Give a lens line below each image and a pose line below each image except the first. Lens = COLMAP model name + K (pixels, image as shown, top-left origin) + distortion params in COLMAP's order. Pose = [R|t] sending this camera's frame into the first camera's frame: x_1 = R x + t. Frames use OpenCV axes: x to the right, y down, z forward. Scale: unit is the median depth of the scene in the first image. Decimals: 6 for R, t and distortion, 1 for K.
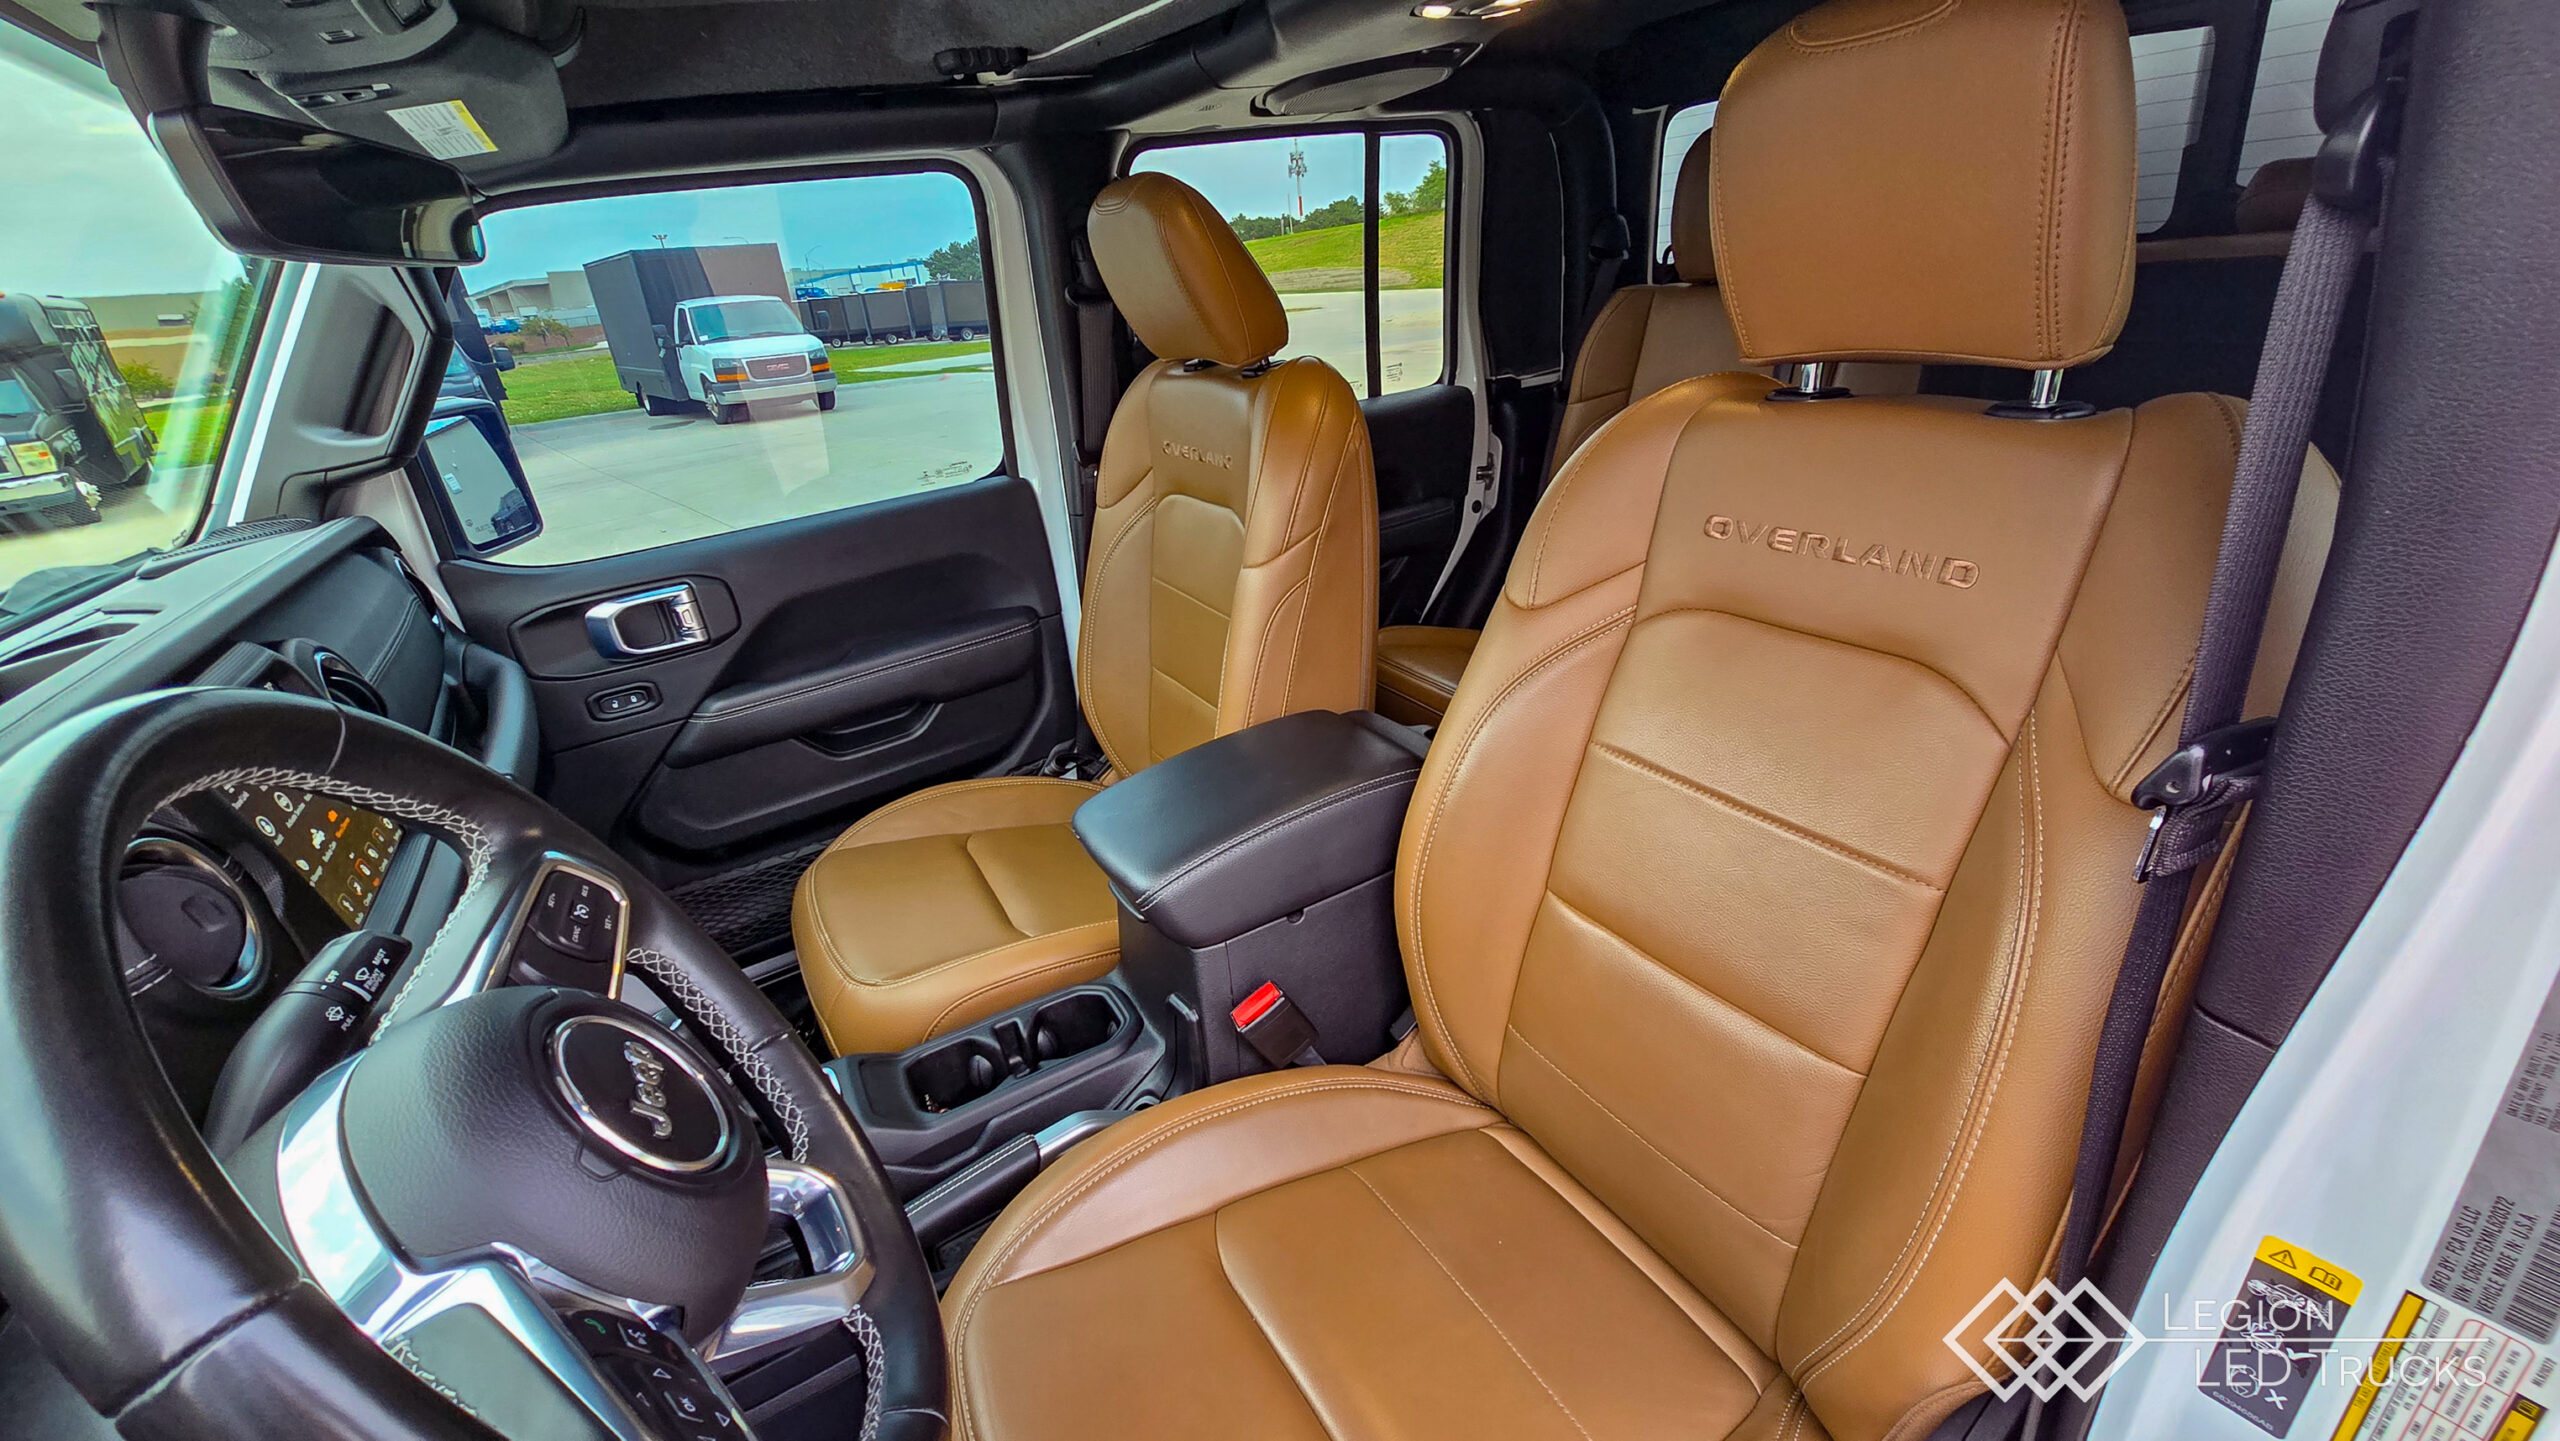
lens RADIAL K [[1028.6, 0, 1277.8], [0, 1028.6, 716.4], [0, 0, 1]] dist [-0.006278, 0.000434]
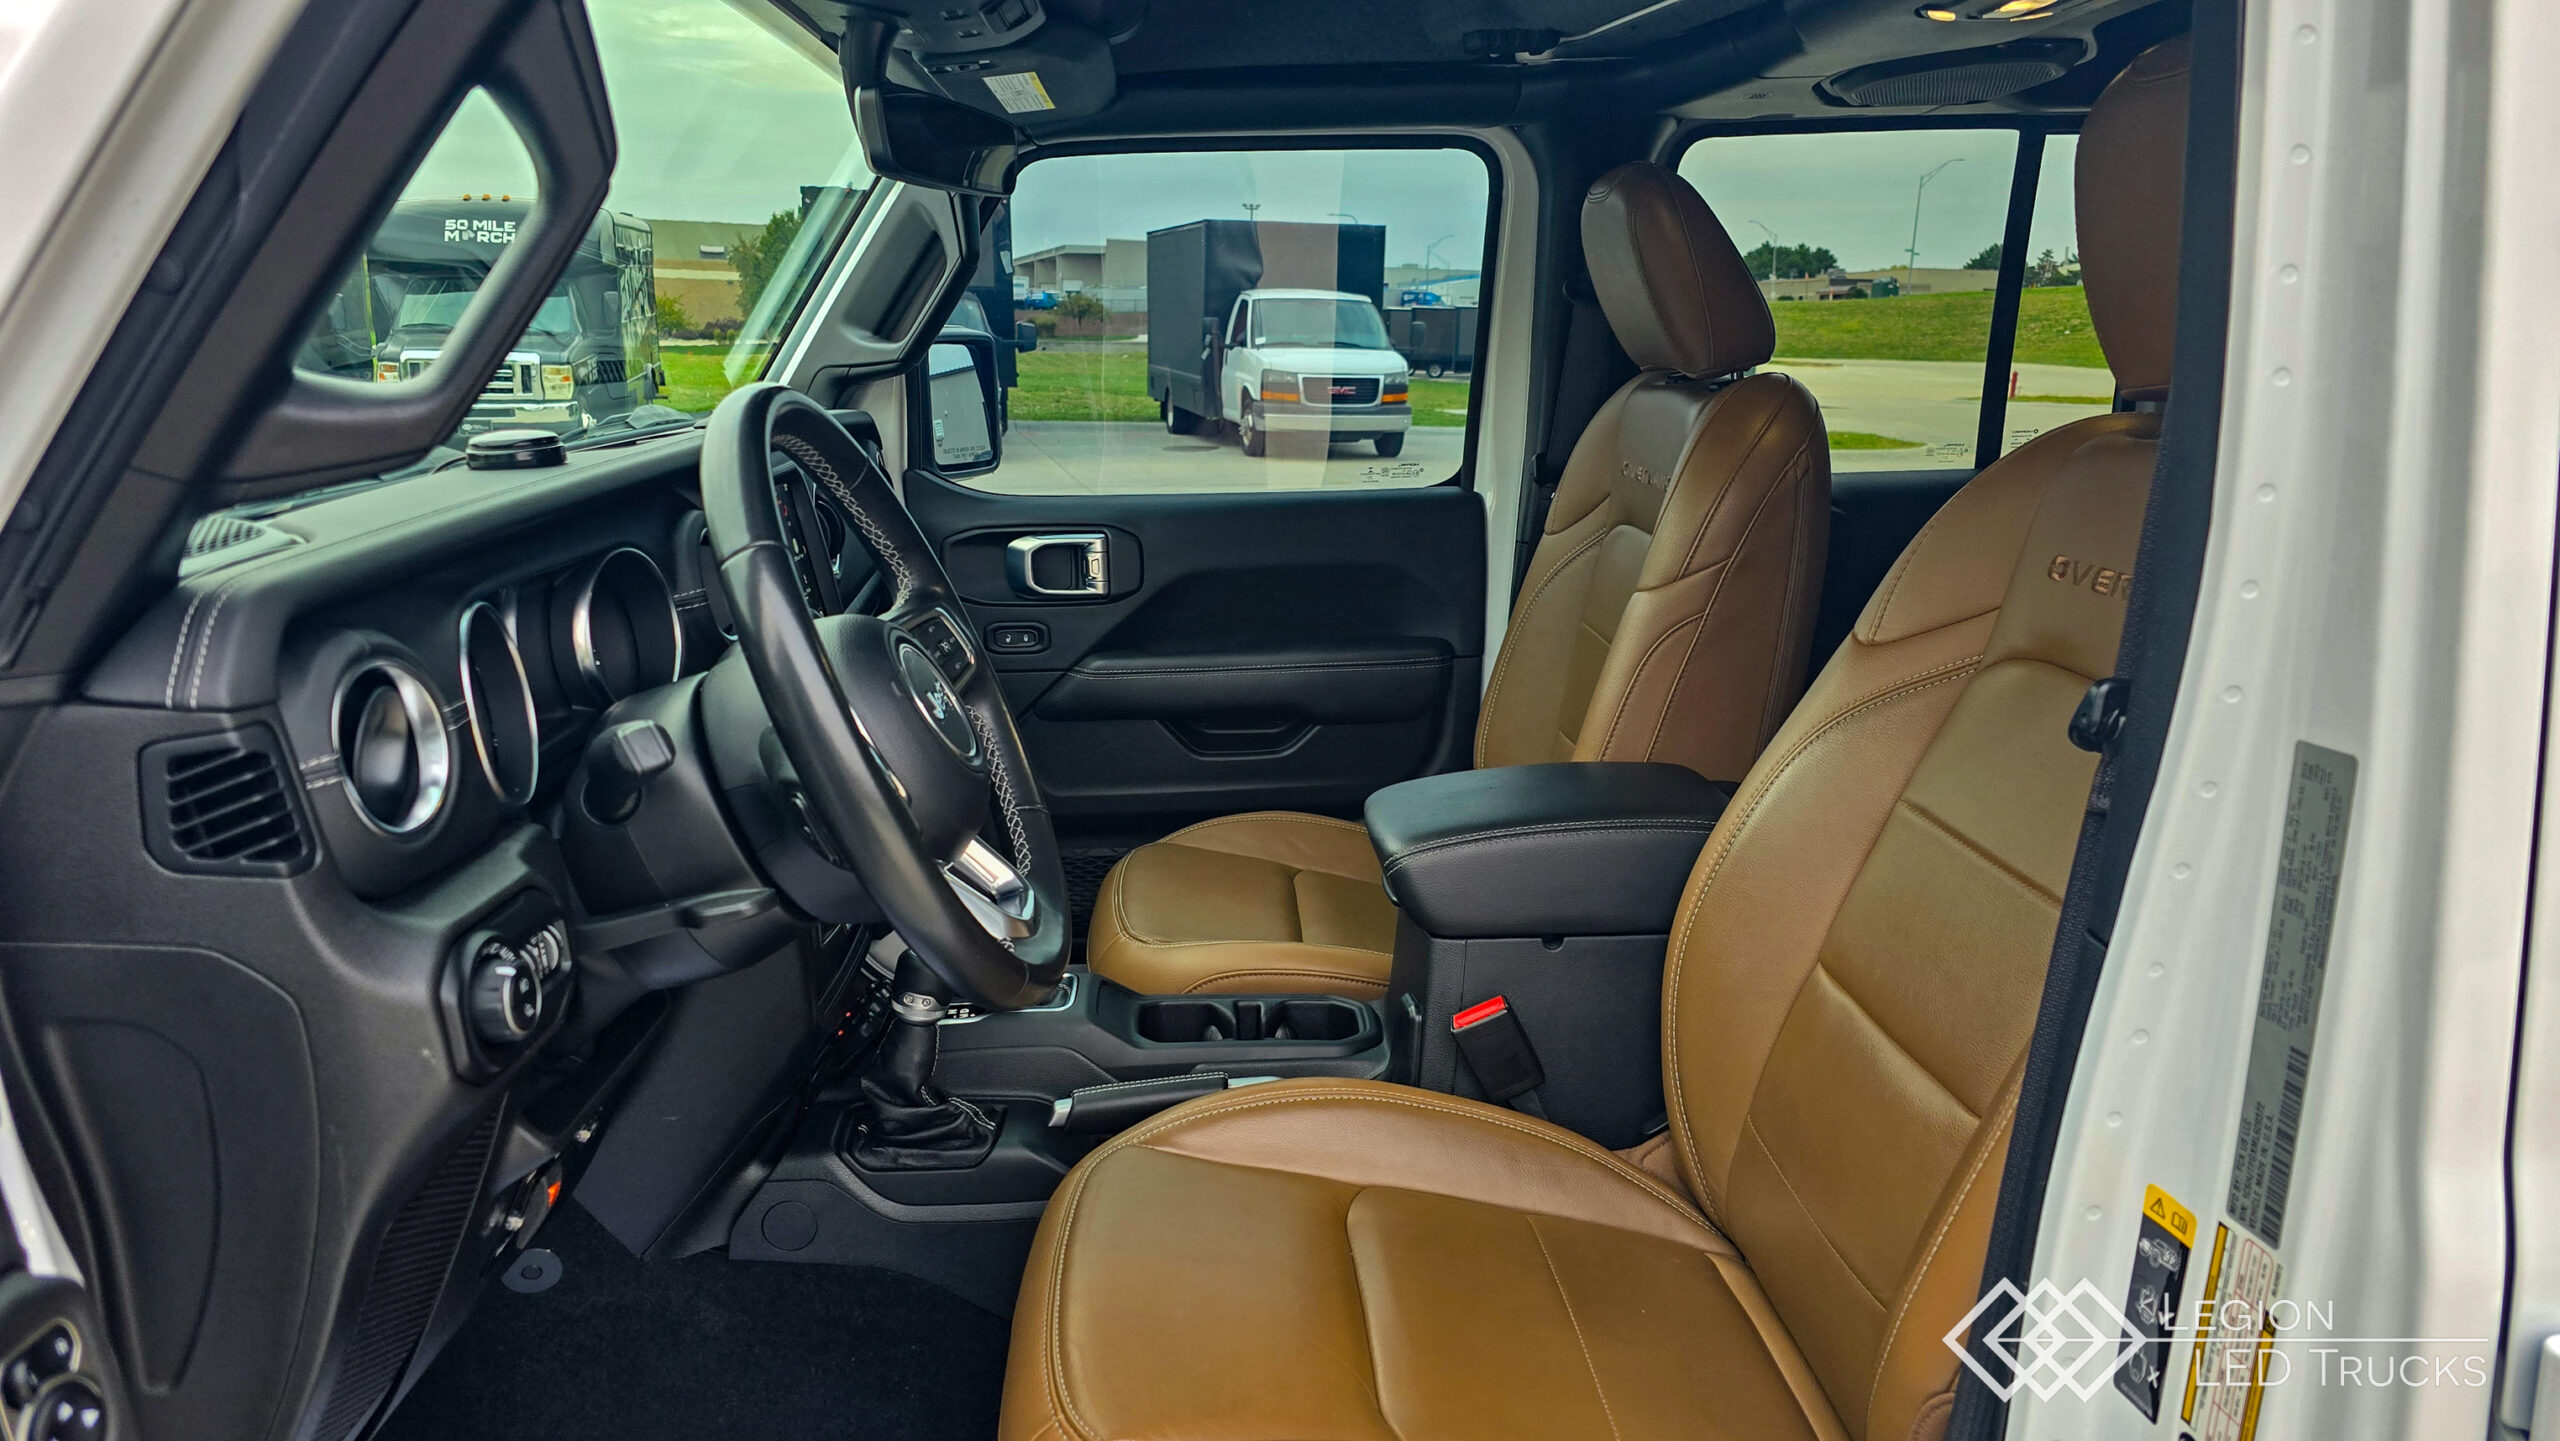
lens RADIAL K [[1699.8, 0, 1278.2], [0, 1699.8, 741.6], [0, 0, 1]] dist [0.063088, -0.054884]
pose [[0.881336, 0.204019, -0.426173, 0.294000], [-0.267306, 0.959048, -0.093676, 0.166536], [0.389609, 0.196479, 0.899778, -0.341635]]
